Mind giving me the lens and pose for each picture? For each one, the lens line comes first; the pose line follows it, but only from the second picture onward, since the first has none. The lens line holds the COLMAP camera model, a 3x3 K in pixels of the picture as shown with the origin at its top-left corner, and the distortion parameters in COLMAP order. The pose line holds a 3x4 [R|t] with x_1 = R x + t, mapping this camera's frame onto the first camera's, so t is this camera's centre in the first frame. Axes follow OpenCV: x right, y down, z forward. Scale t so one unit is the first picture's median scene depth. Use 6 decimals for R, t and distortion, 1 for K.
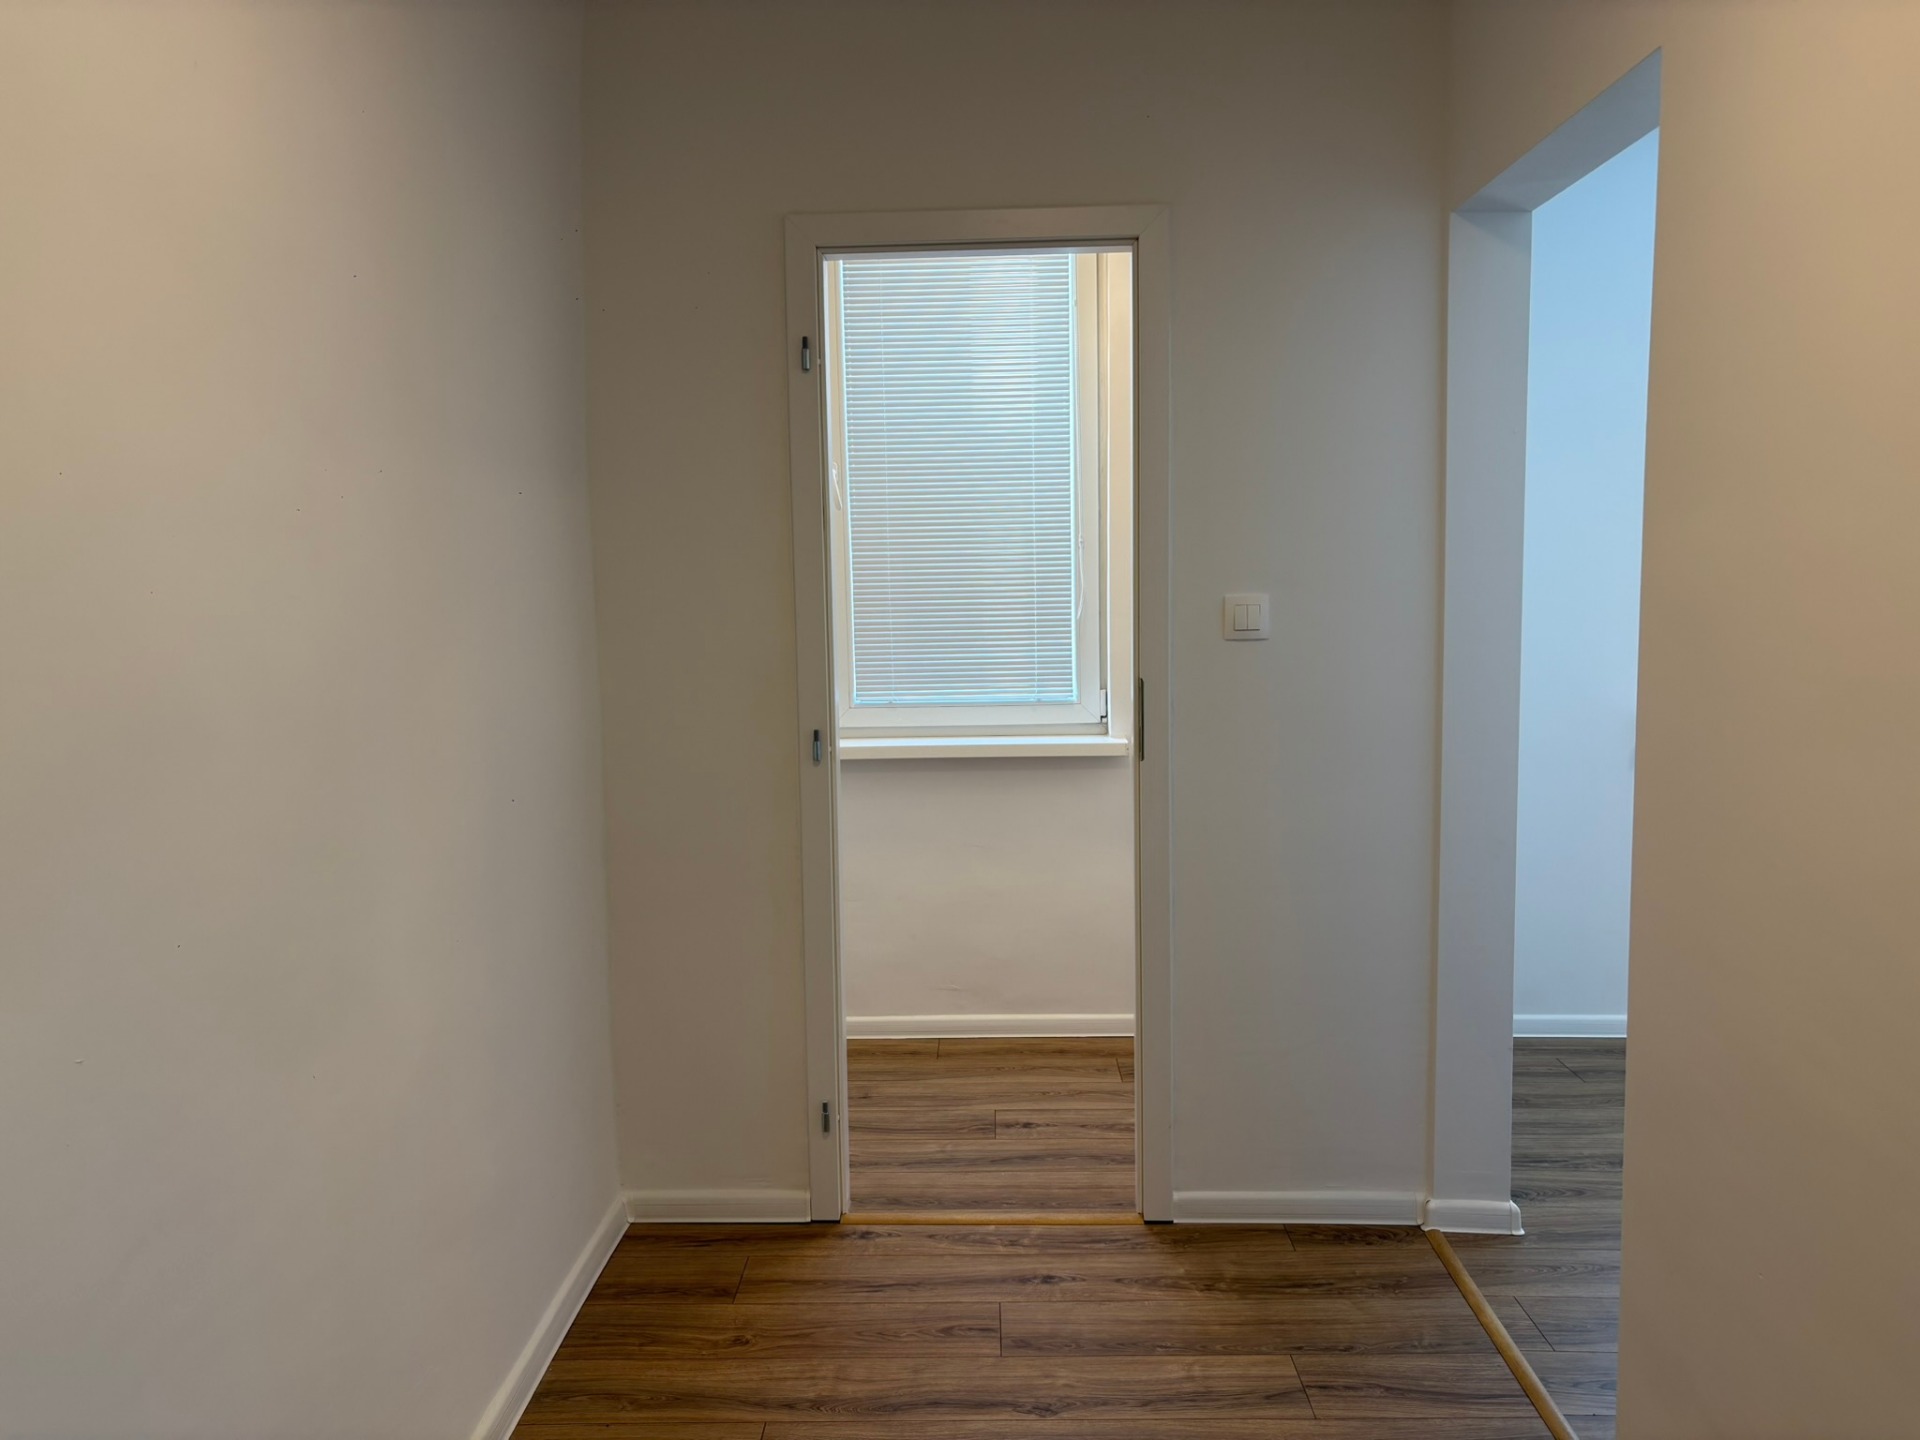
lens RADIAL K [[1438.6, 0, 964.8], [0, 1438.6, 722.7], [0, 0, 1]] dist [0.041103, -0.037048]
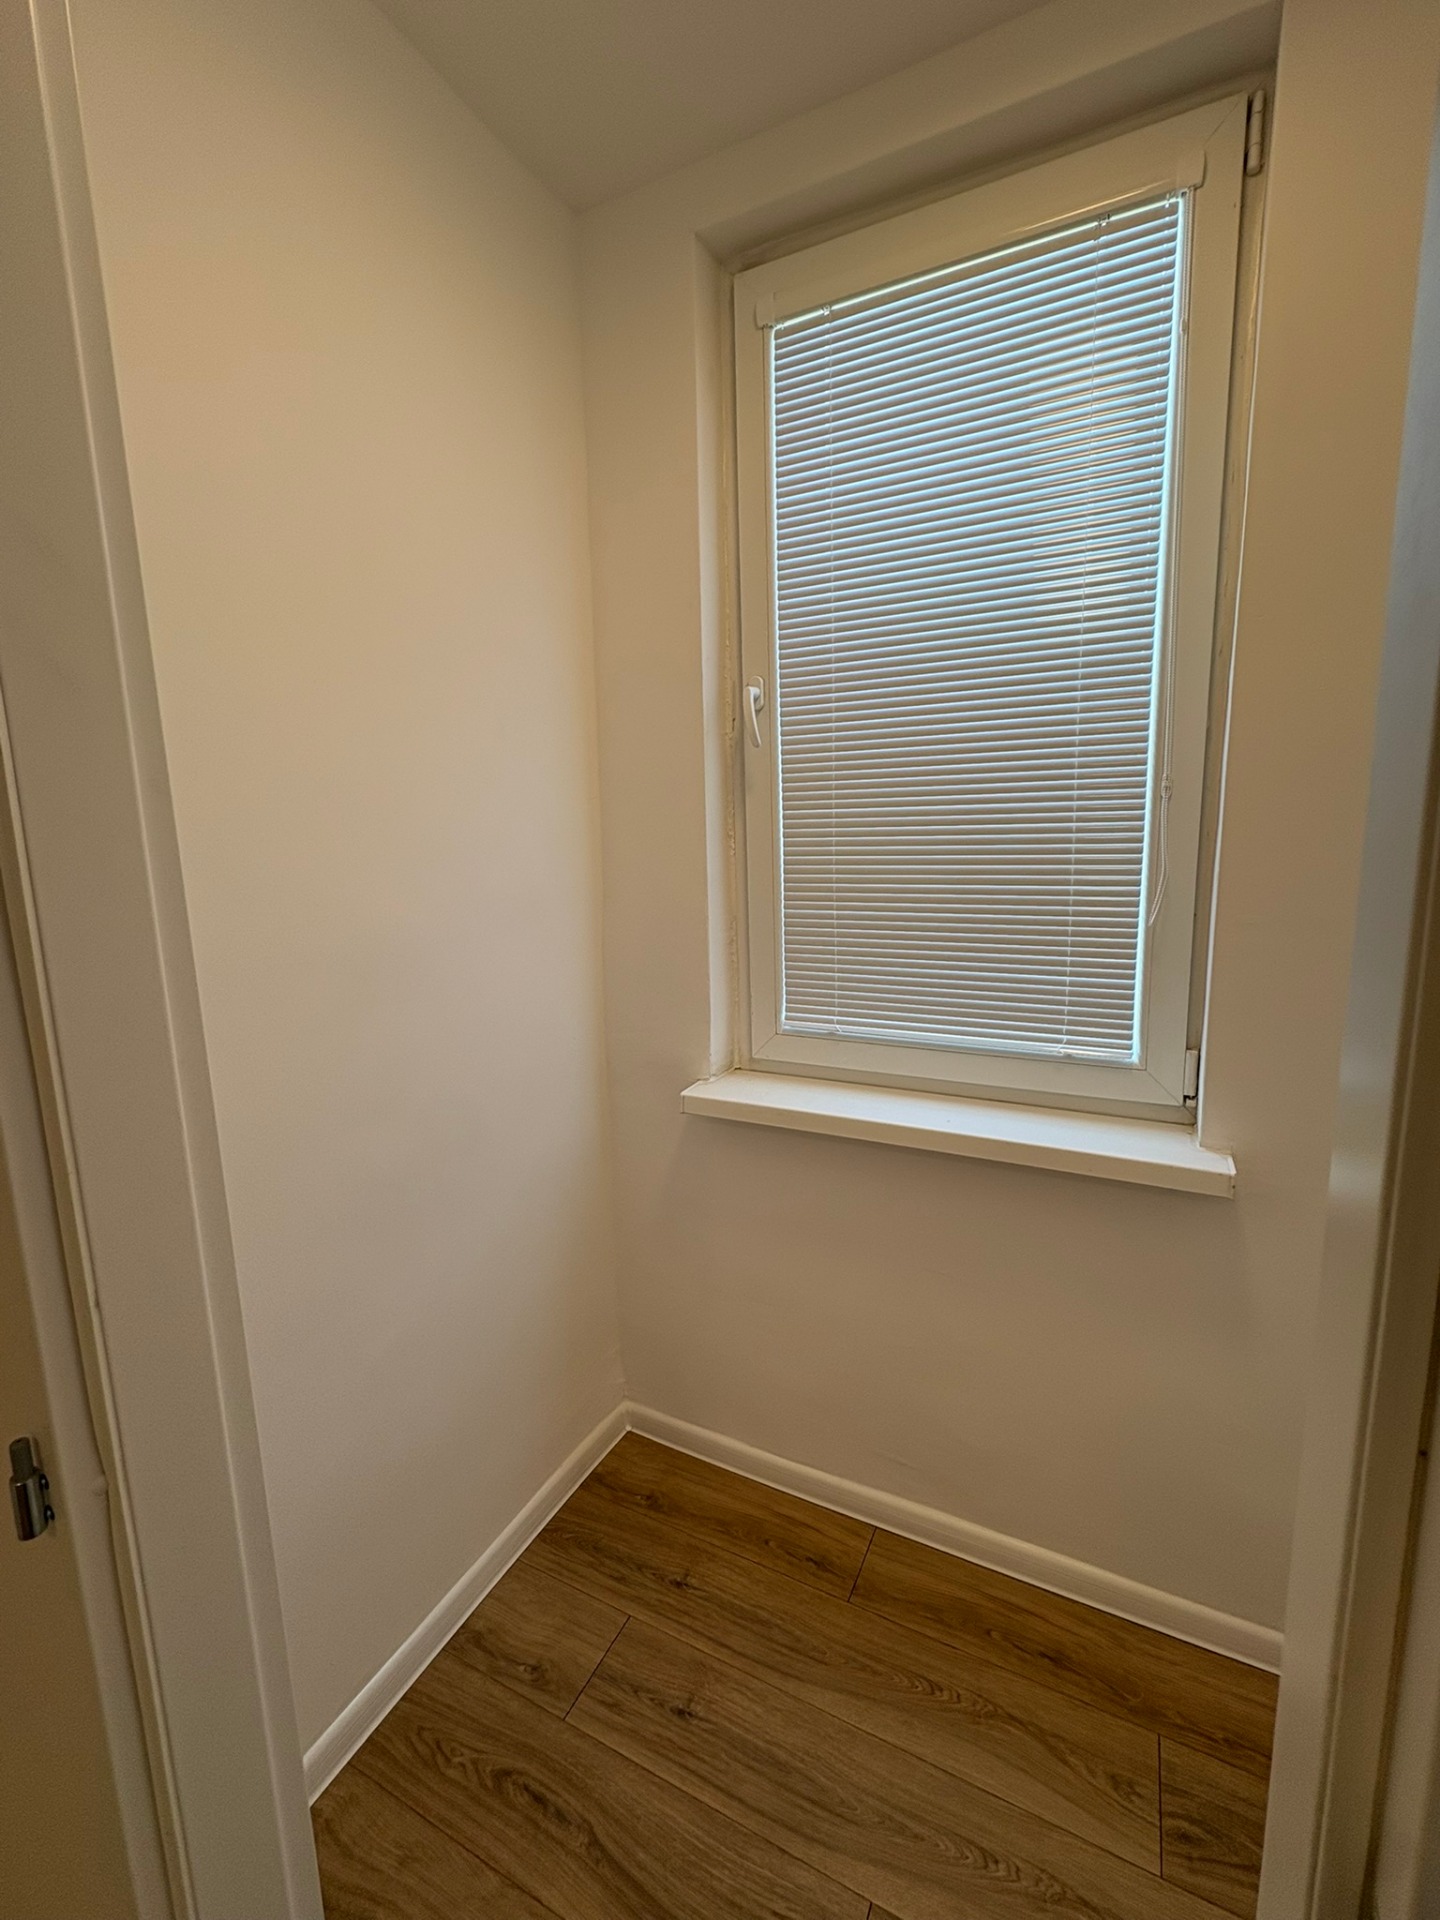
lens RADIAL K [[835.9, 0, 705.1], [0, 835.9, 962.8], [0, 0, 1]] dist [-0.008624, 0.000020]
pose [[0.899918, 0.065355, -0.431134, 0.064038], [-0.037348, 0.996624, 0.073120, -0.075715], [0.434457, -0.049700, 0.899320, 0.634874]]
